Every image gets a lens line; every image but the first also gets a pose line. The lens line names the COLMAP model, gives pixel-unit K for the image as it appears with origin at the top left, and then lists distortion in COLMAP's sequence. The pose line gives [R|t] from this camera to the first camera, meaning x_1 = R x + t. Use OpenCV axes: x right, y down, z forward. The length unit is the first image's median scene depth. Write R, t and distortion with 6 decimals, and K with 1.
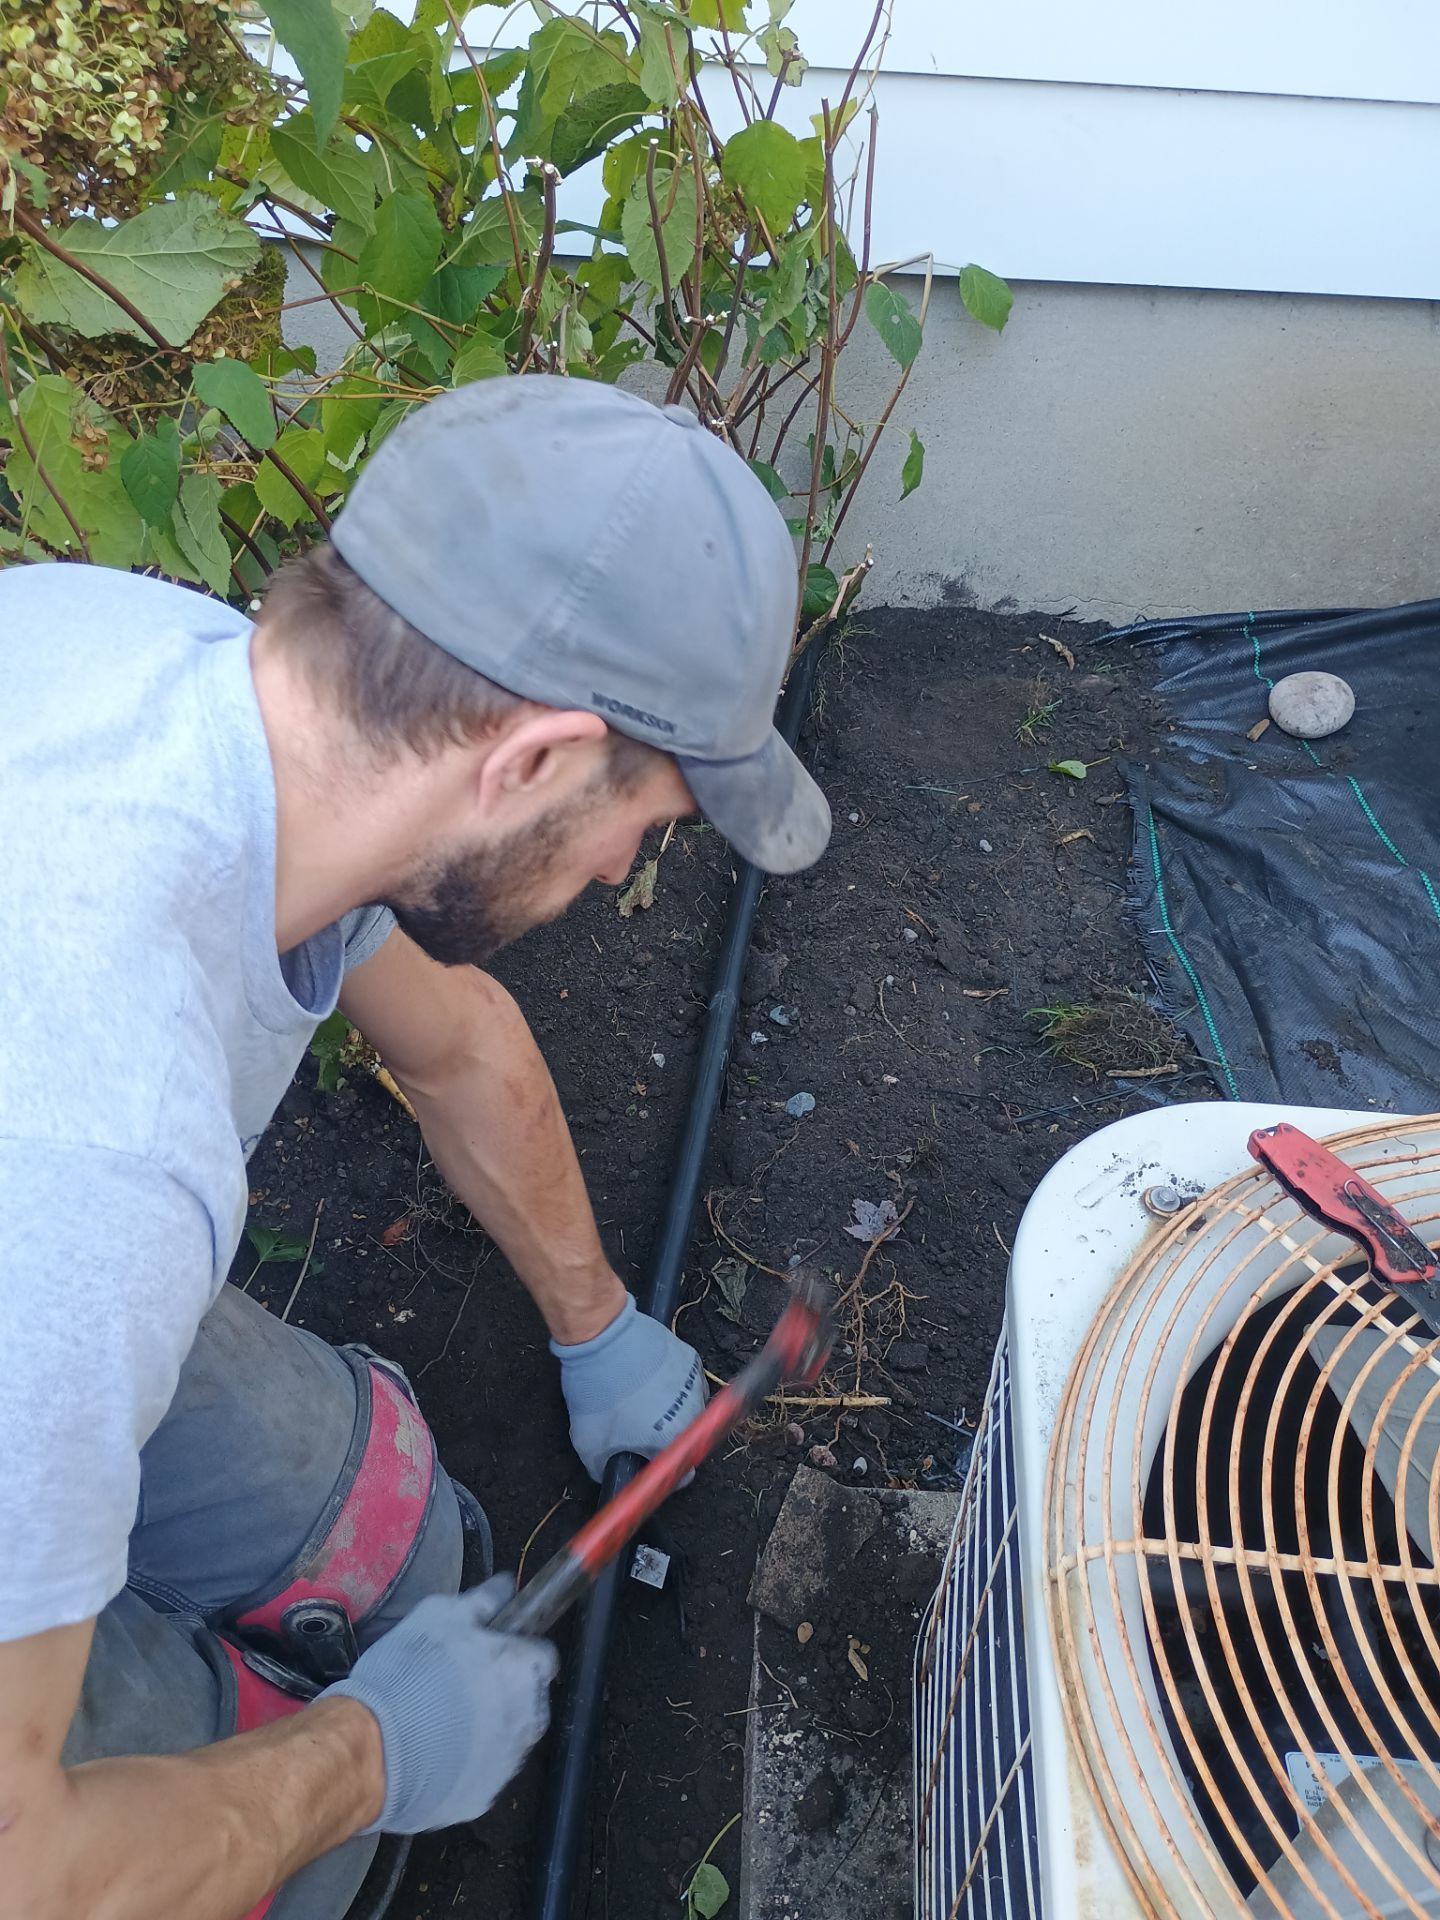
lens RADIAL K [[1689.1, 0, 720.0], [0, 1689.1, 960.0], [0, 0, 1]] dist [0.084308, -0.109858]
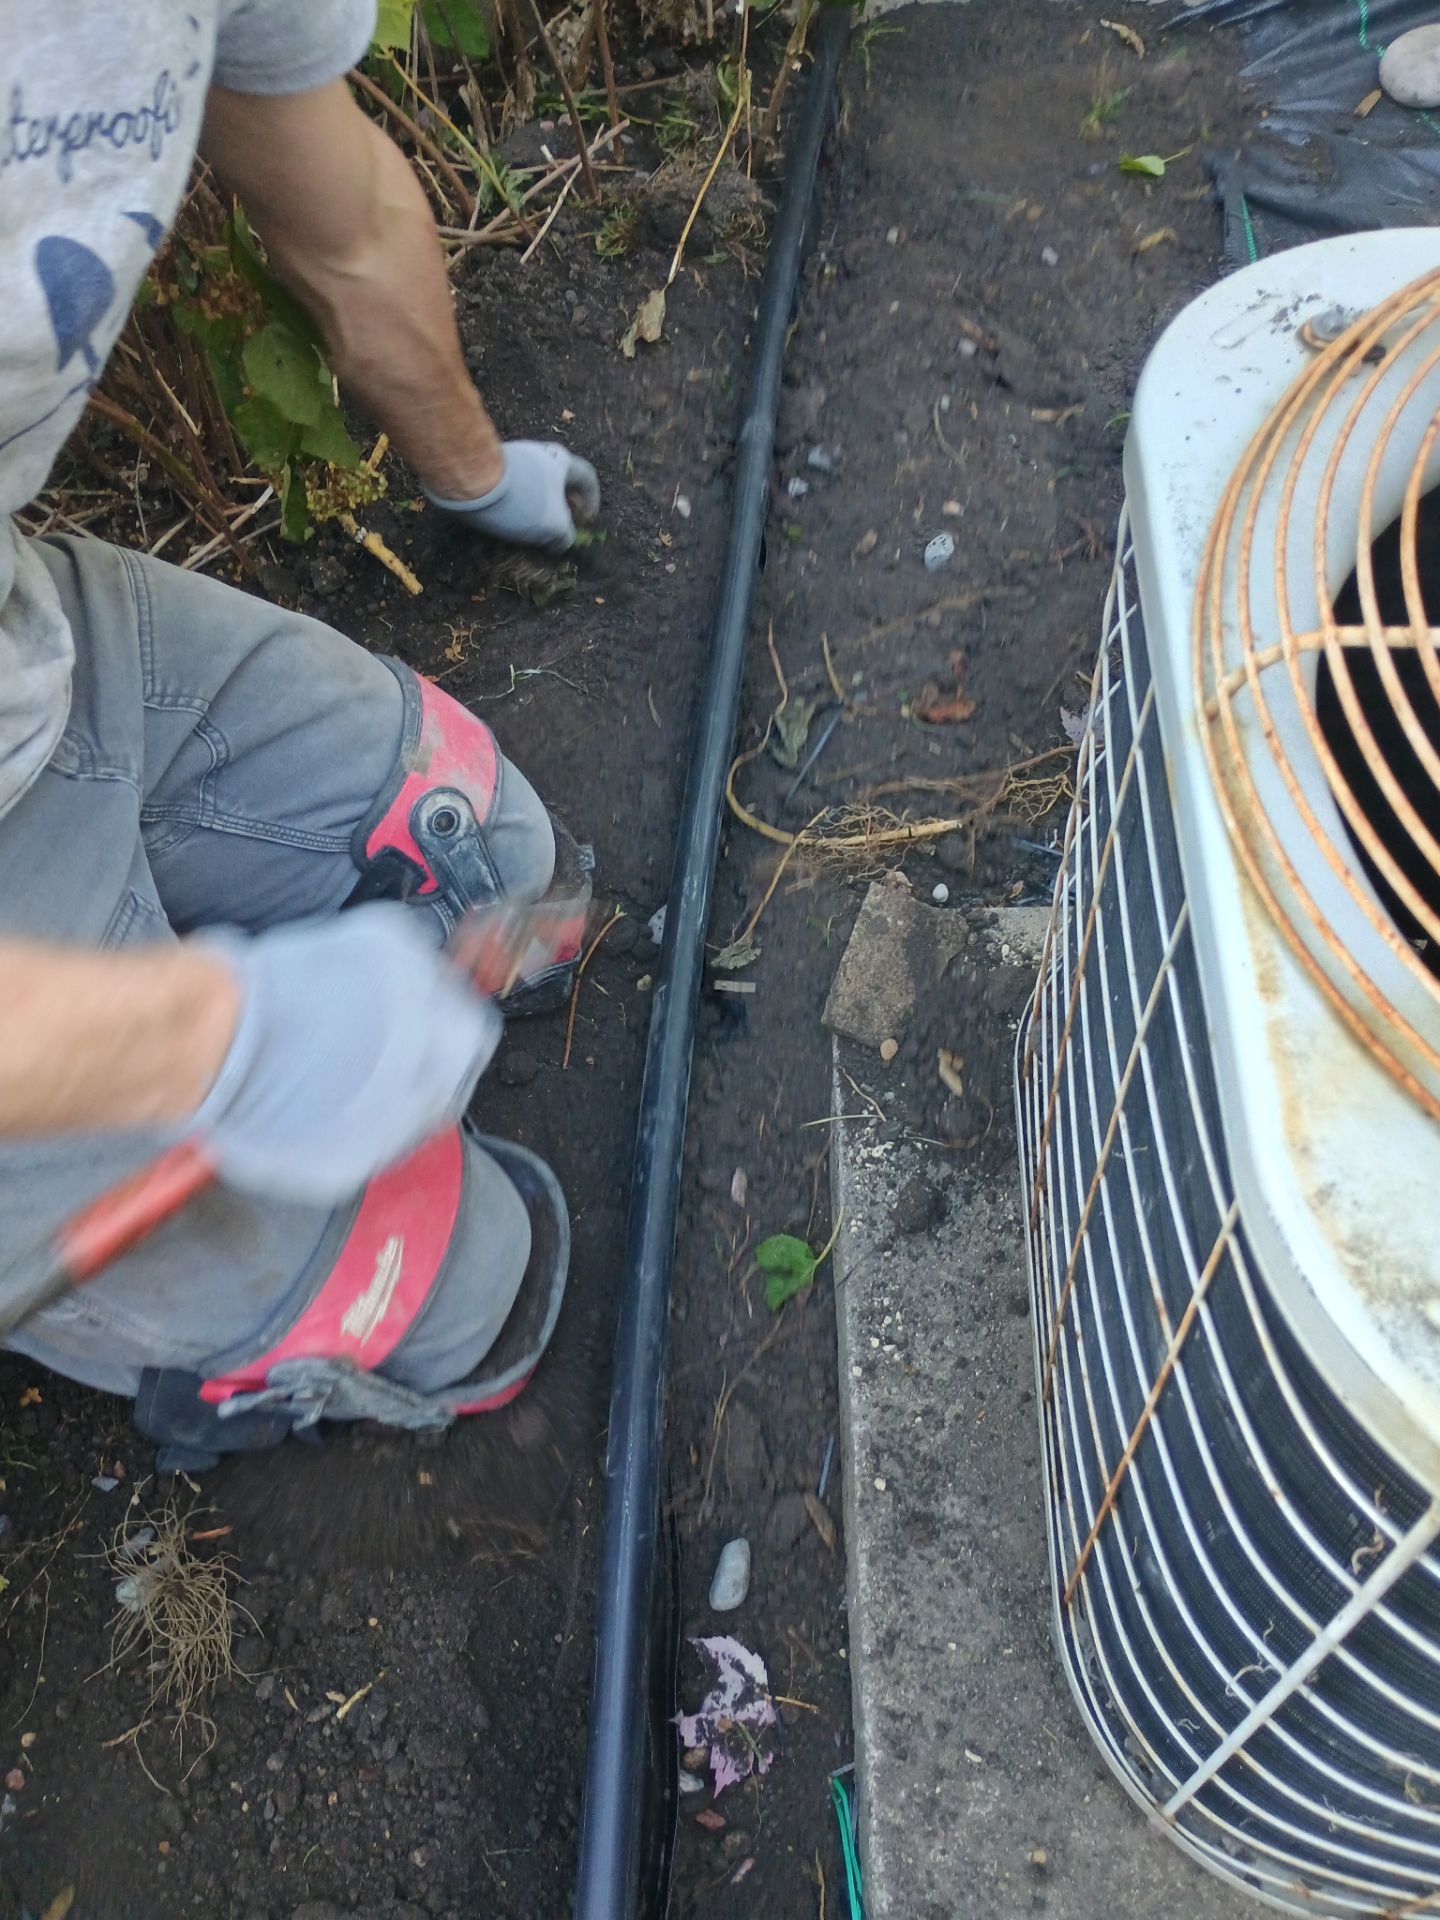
lens RADIAL K [[1720.1, 0, 690.8], [0, 1720.1, 955.3], [0, 0, 1]] dist [0.068056, -0.086623]
pose [[0.996151, -0.070541, -0.052036, -0.002863], [0.078495, 0.982078, 0.171349, 0.152925], [0.039016, -0.174774, 0.983835, 0.097262]]
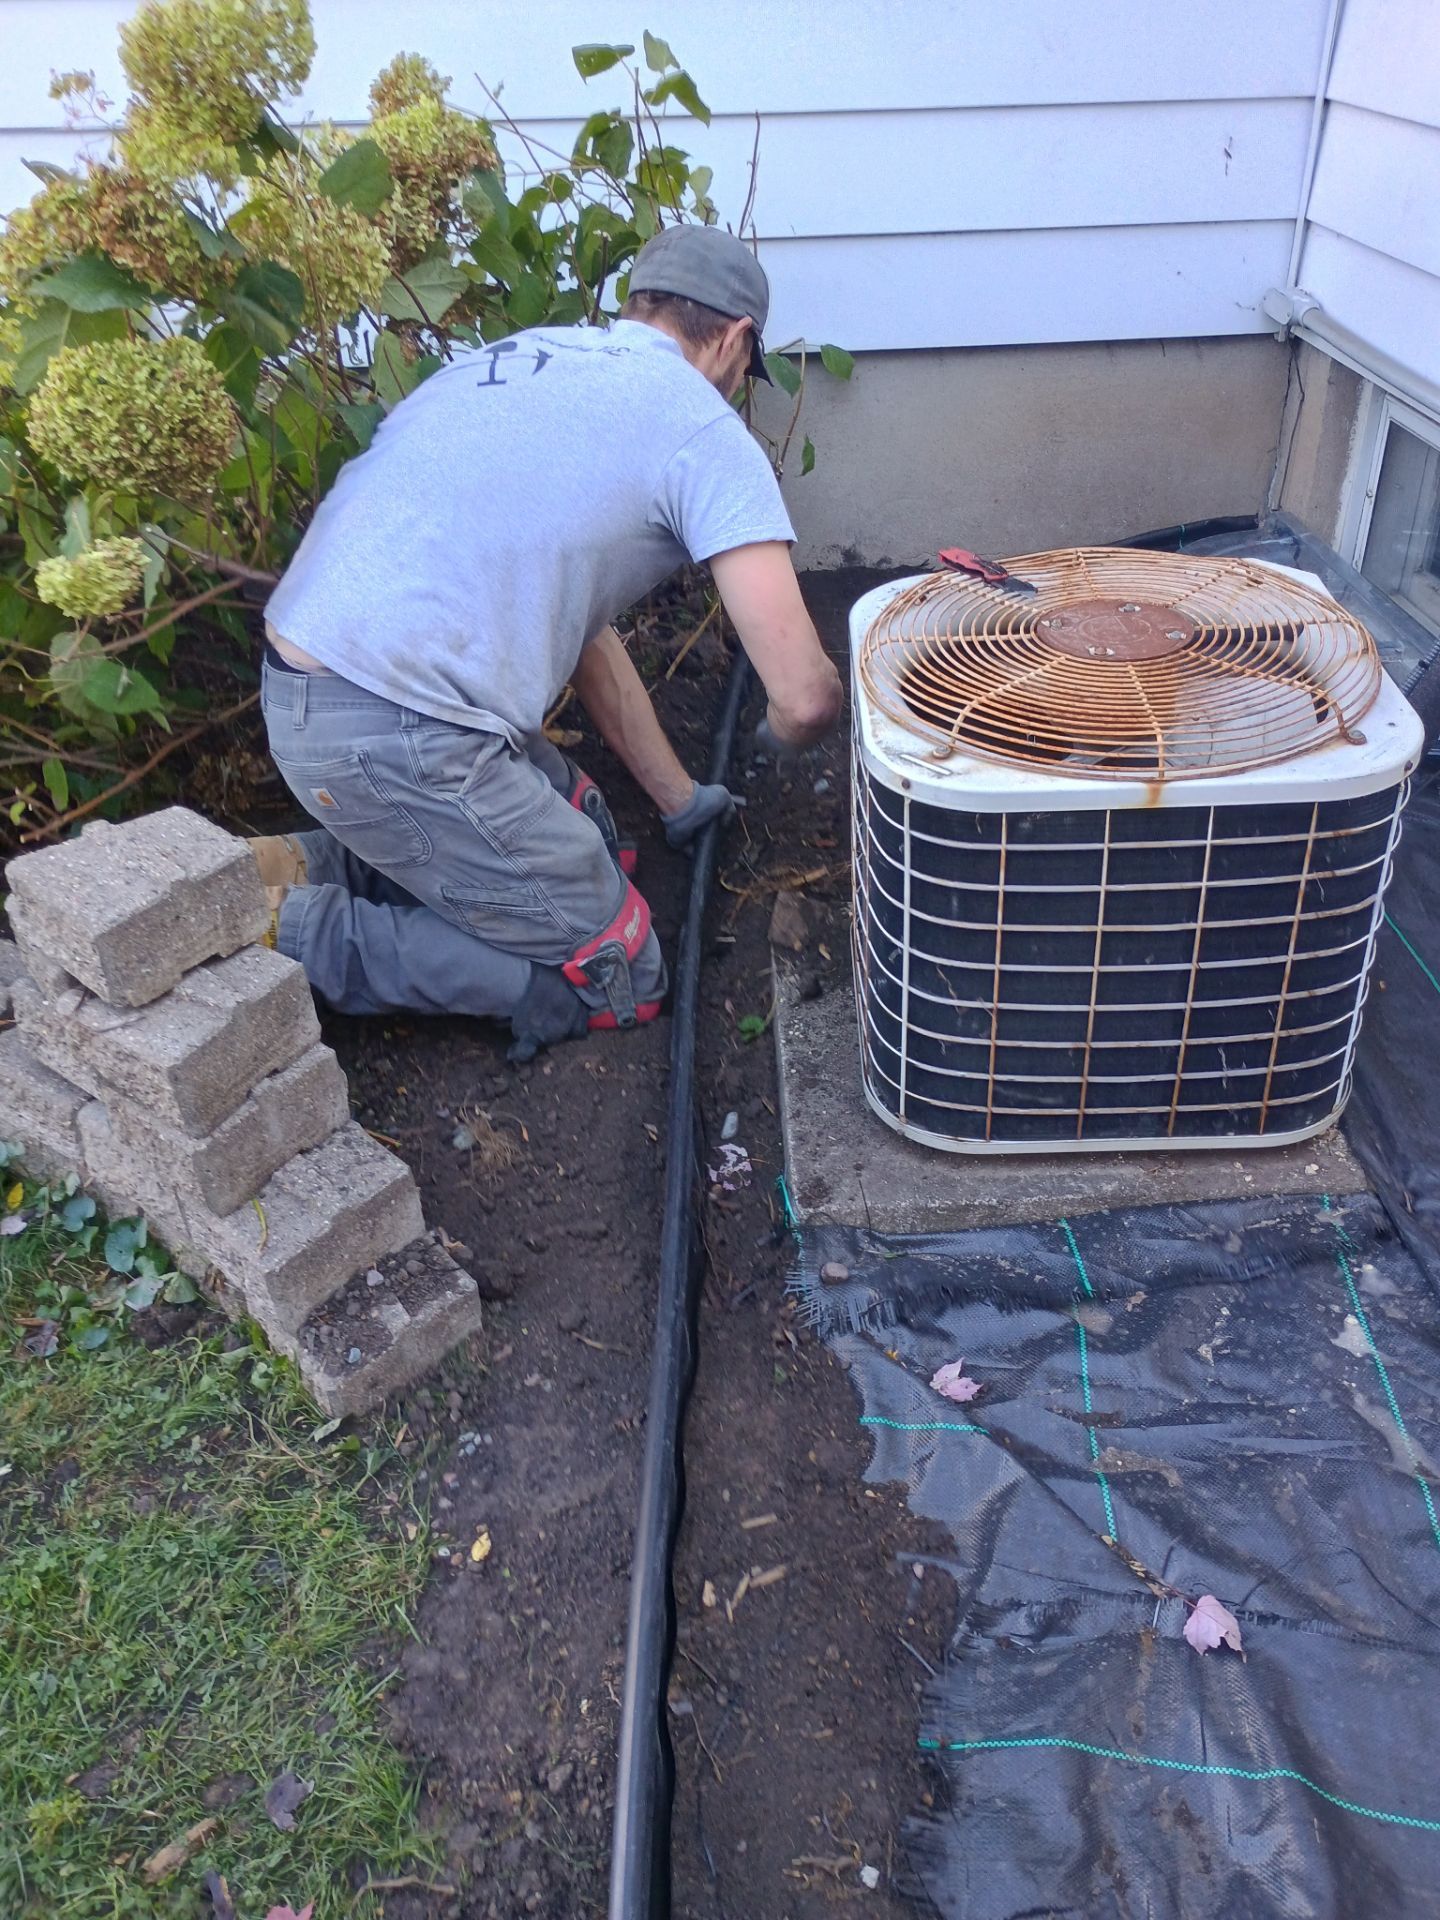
lens RADIAL K [[1721.1, 0, 773.4], [0, 1721.1, 961.5], [0, 0, 1]] dist [0.064989, -0.002776]
pose [[0.994290, -0.100512, 0.035851, -0.041030], [0.104945, 0.981900, -0.157670, 0.600871], [-0.019354, 0.160532, 0.986841, -0.778856]]
